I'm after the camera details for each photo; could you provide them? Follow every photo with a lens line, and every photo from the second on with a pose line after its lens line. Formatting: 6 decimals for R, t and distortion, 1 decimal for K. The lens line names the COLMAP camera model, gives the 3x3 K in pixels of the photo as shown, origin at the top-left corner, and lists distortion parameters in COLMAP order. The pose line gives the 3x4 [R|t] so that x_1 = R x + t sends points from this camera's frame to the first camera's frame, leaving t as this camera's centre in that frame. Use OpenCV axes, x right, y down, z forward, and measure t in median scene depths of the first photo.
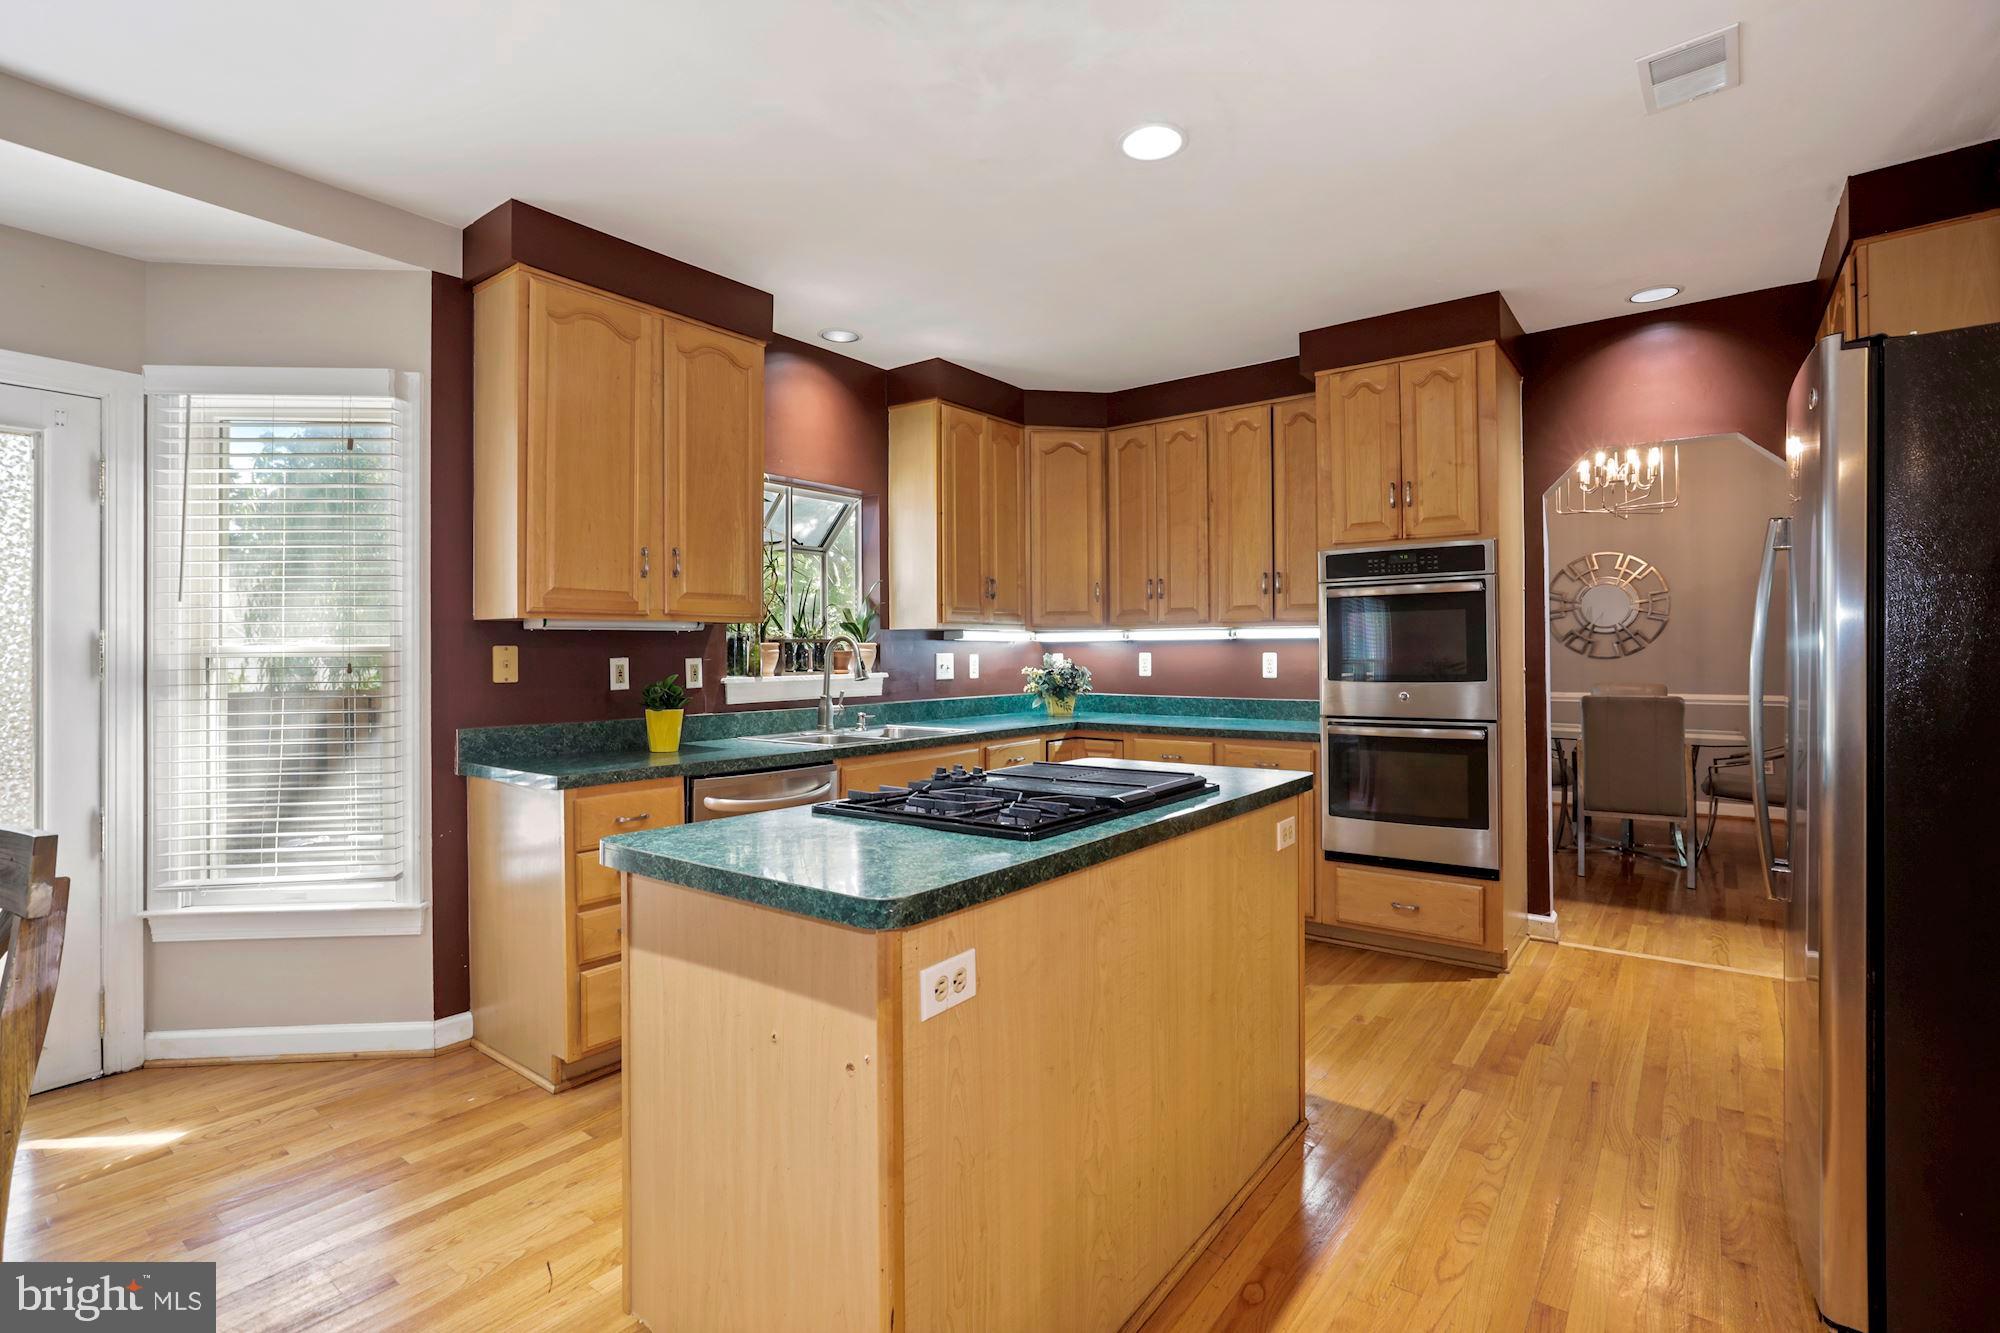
lens RADIAL K [[919.9, 0, 1000.2], [0, 919.9, 652.9], [0, 0, 1]] dist [-0.003828, 0.000243]
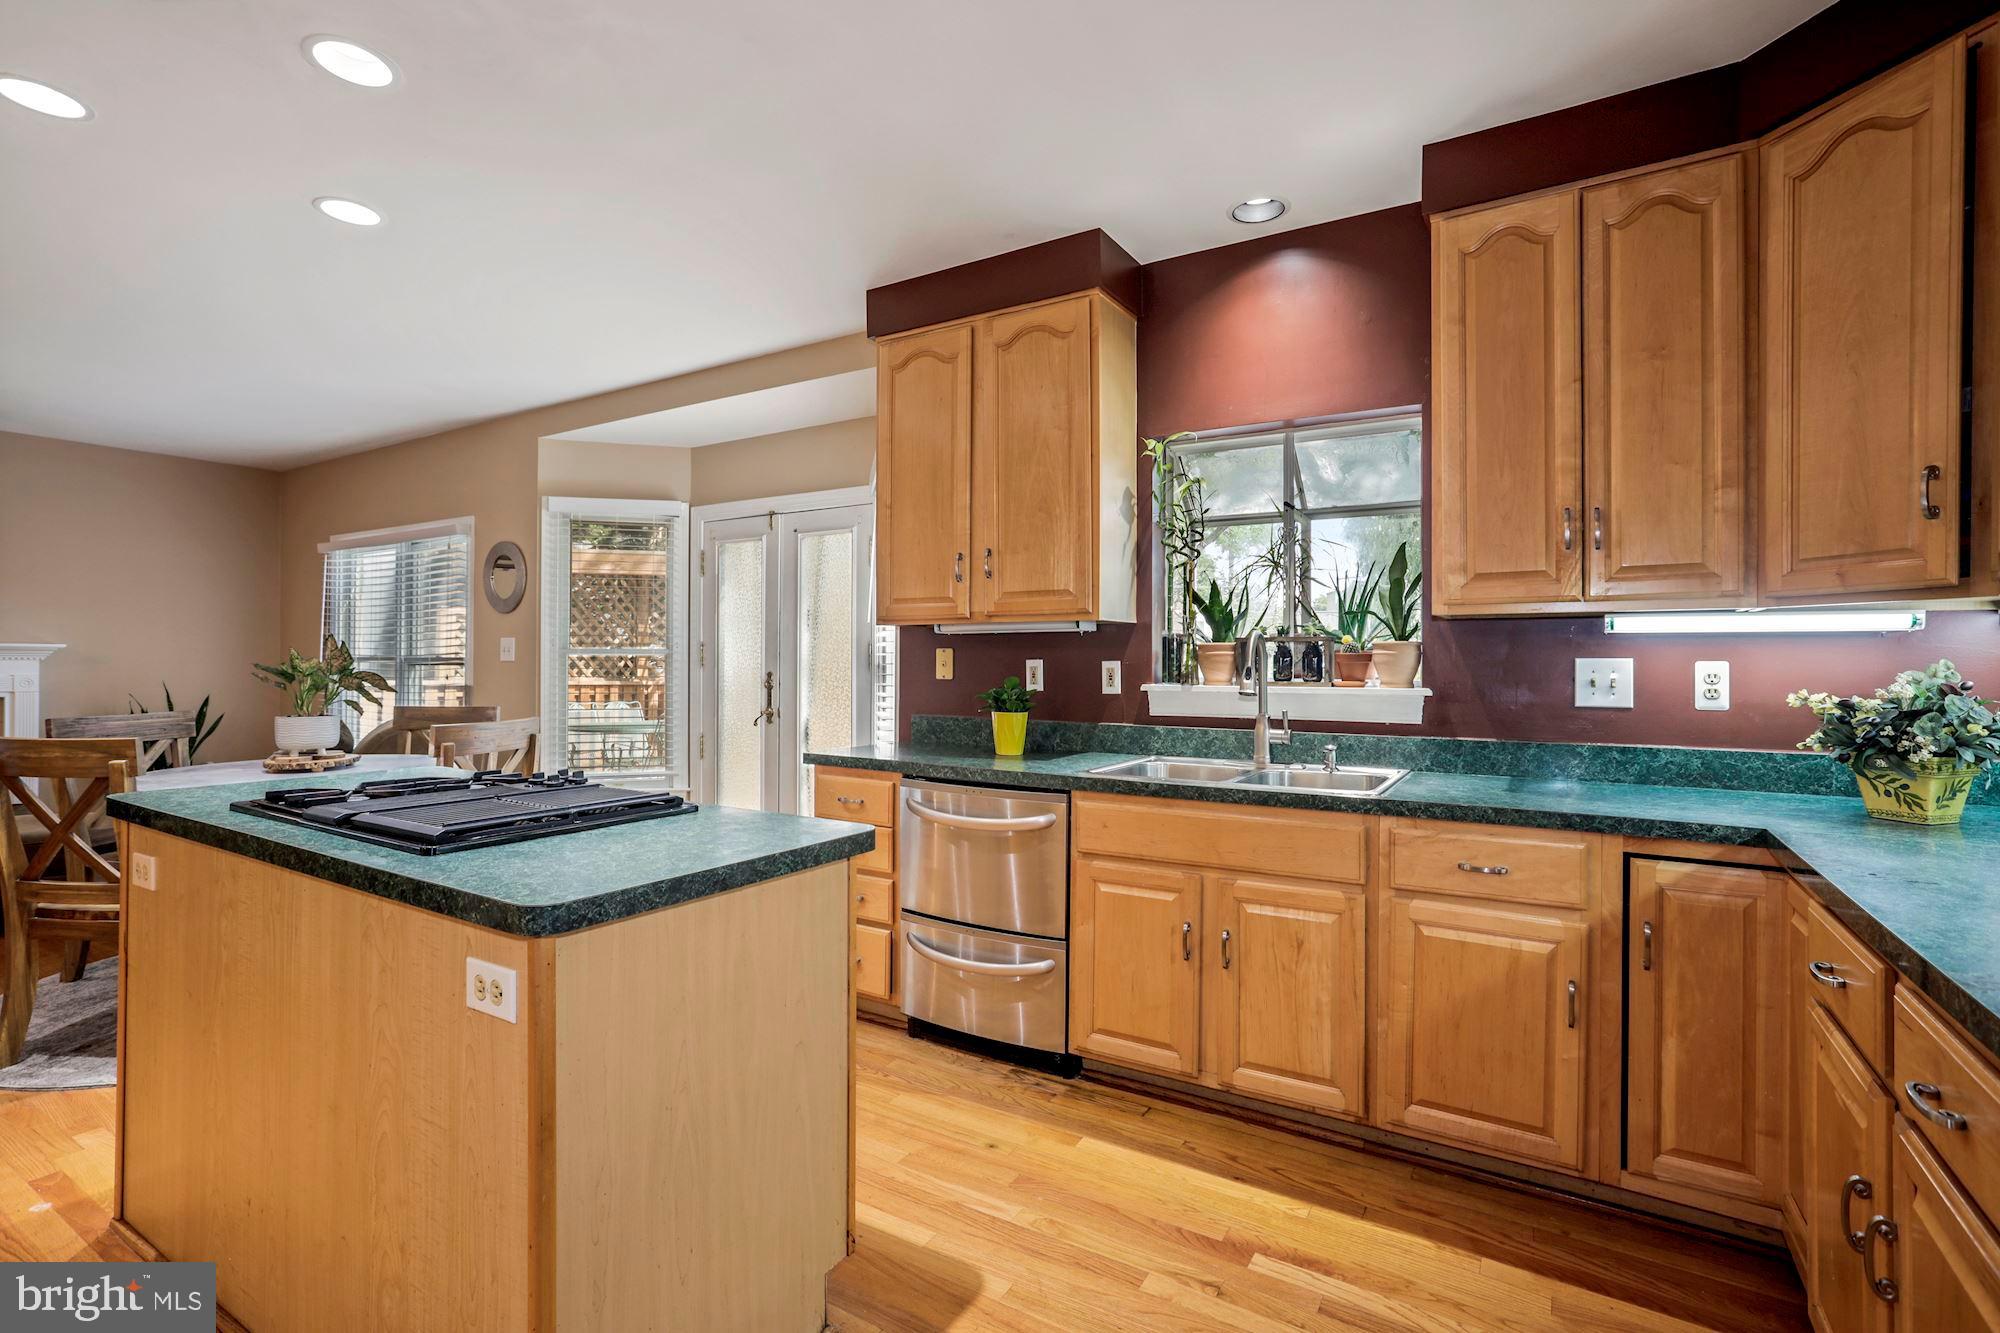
lens RADIAL K [[919.9, 0, 1000.2], [0, 919.9, 652.9], [0, 0, 1]] dist [-0.003828, 0.000243]
pose [[0.153331, -0.000747, -0.988175, 0.568243], [-0.004859, 0.999987, -0.001510, -0.000433], [0.988163, 0.005033, 0.153325, 0.789494]]
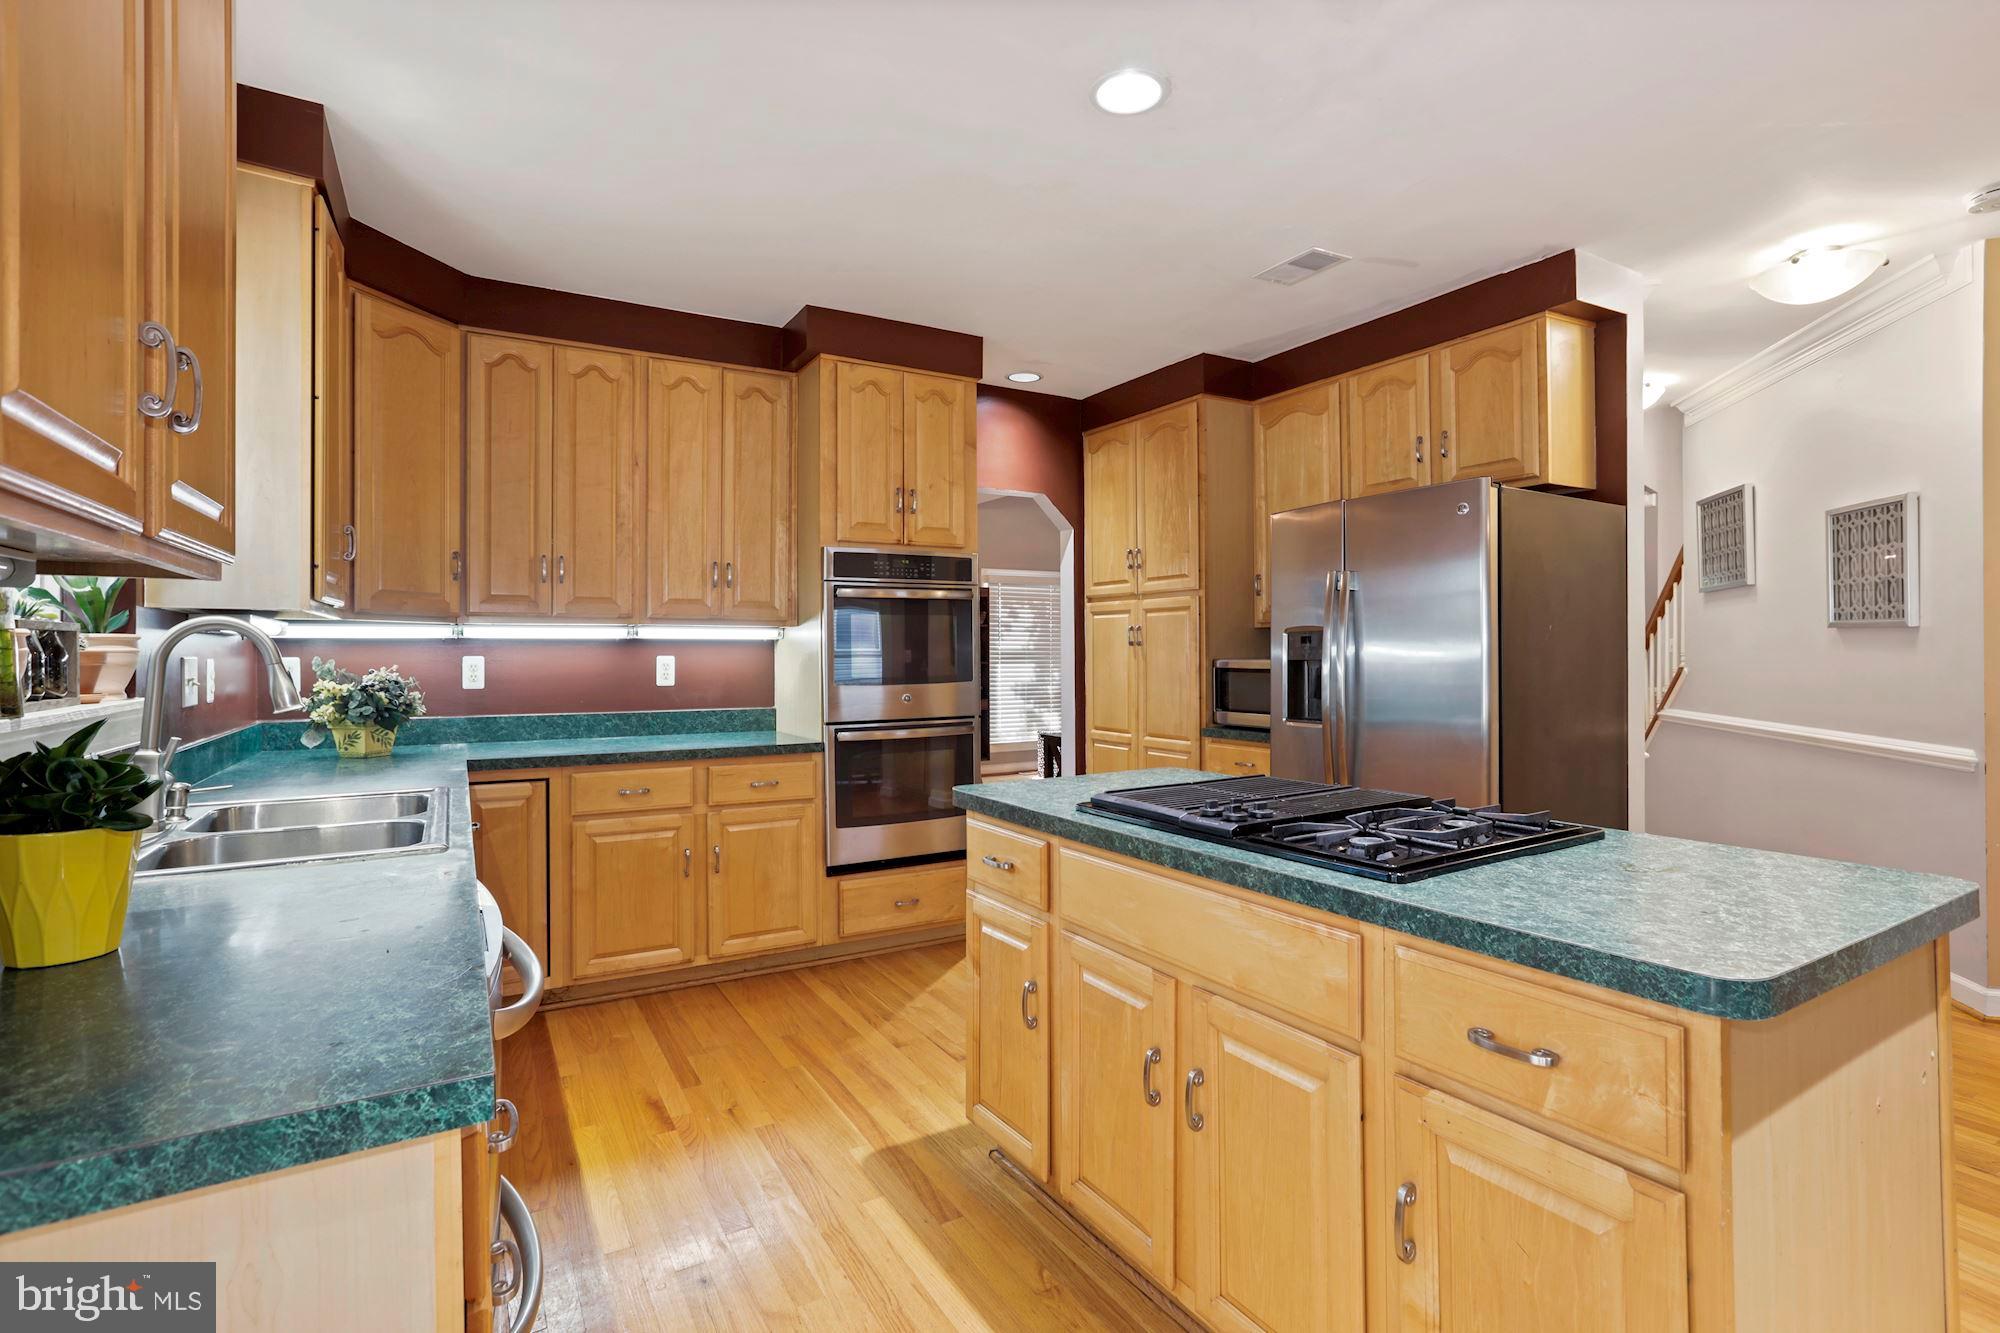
lens RADIAL K [[929.8, 0, 997.8], [0, 929.8, 658.6], [0, 0, 1]] dist [-0.039918, 0.000134]
pose [[0.397320, -0.003018, 0.917675, -0.441101], [0.000529, 0.999995, 0.003059, 0.000069], [-0.917680, -0.000730, 0.397320, 0.463187]]
